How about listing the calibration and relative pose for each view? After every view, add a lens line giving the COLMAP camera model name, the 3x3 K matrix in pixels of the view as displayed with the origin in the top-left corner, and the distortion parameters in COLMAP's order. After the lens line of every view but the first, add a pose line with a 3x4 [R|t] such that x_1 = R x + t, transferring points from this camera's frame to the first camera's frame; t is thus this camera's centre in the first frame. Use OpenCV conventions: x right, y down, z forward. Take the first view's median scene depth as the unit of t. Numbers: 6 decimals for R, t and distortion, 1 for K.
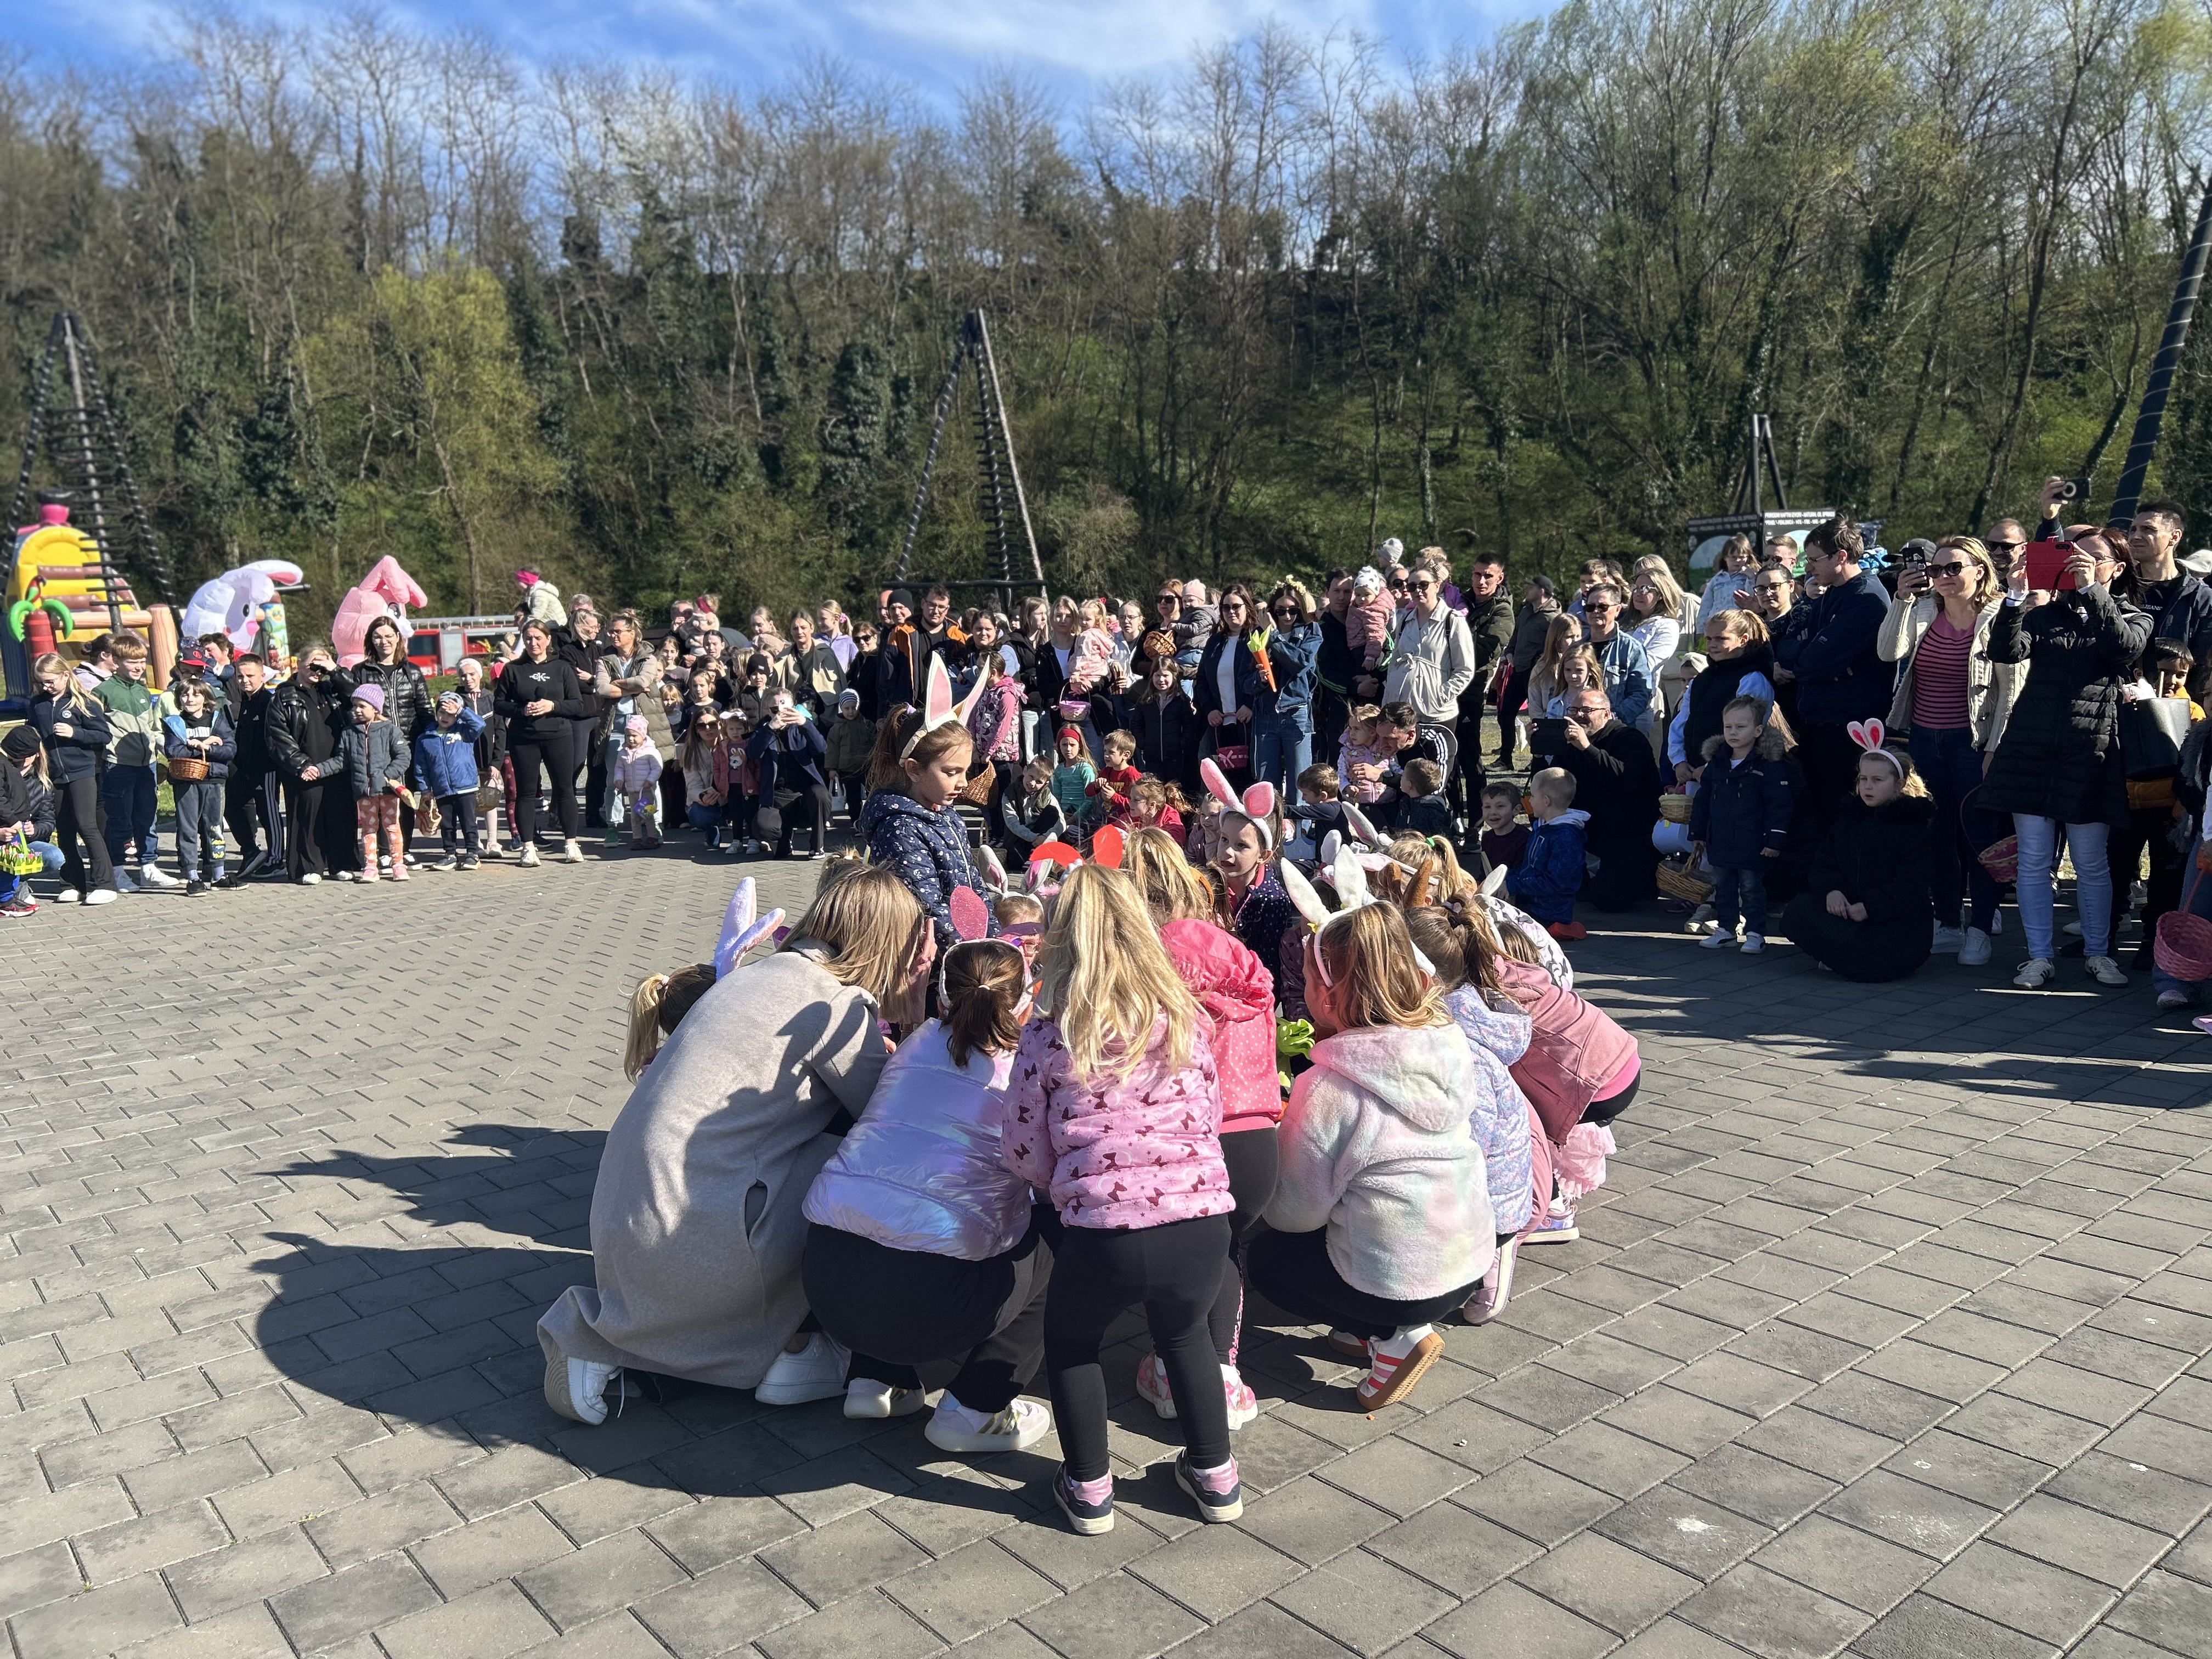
lens RADIAL K [[1689.3, 0, 1114.7], [0, 1689.3, 852.4], [0, 0, 1]] dist [0.018005, 0.001173]
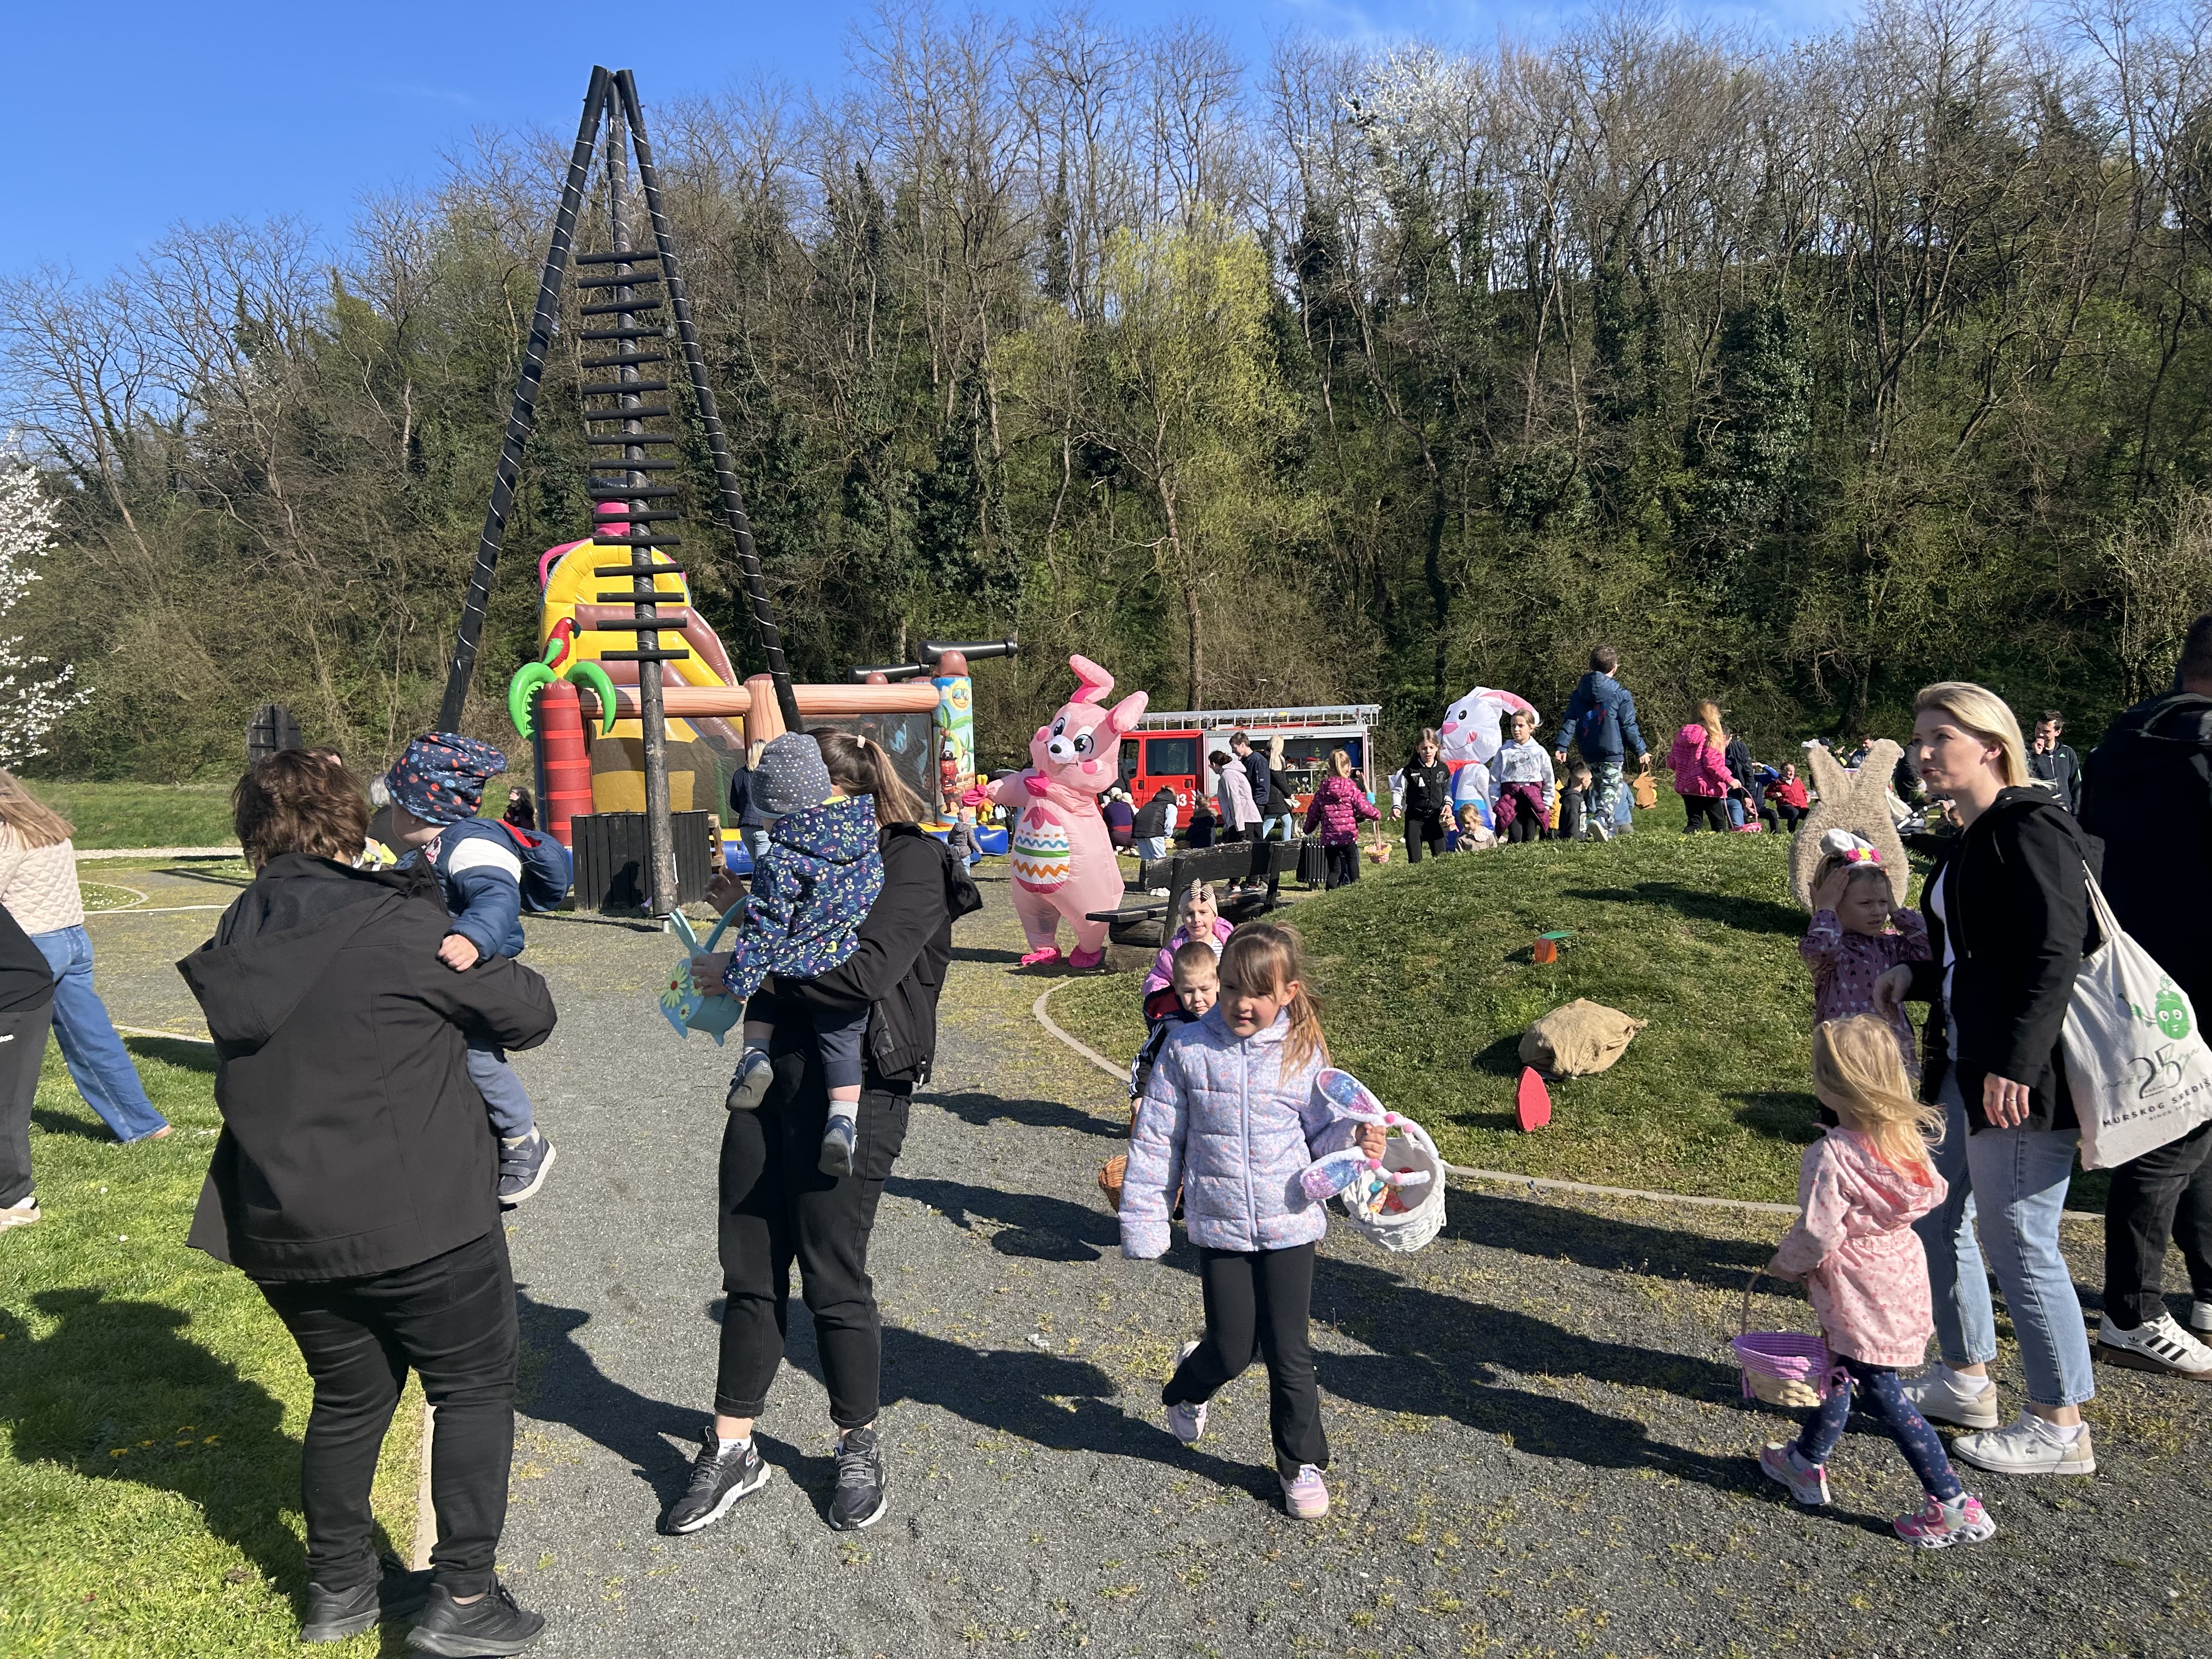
lens RADIAL K [[1690.7, 0, 1110.0], [0, 1690.7, 861.6], [0, 0, 1]] dist [0.056980, -0.063158]
pose [[0.939296, 0.028572, -0.341915, -0.148526], [-0.049939, 0.997299, -0.053853, -0.034276], [0.339453, 0.067659, 0.938187, 0.288928]]
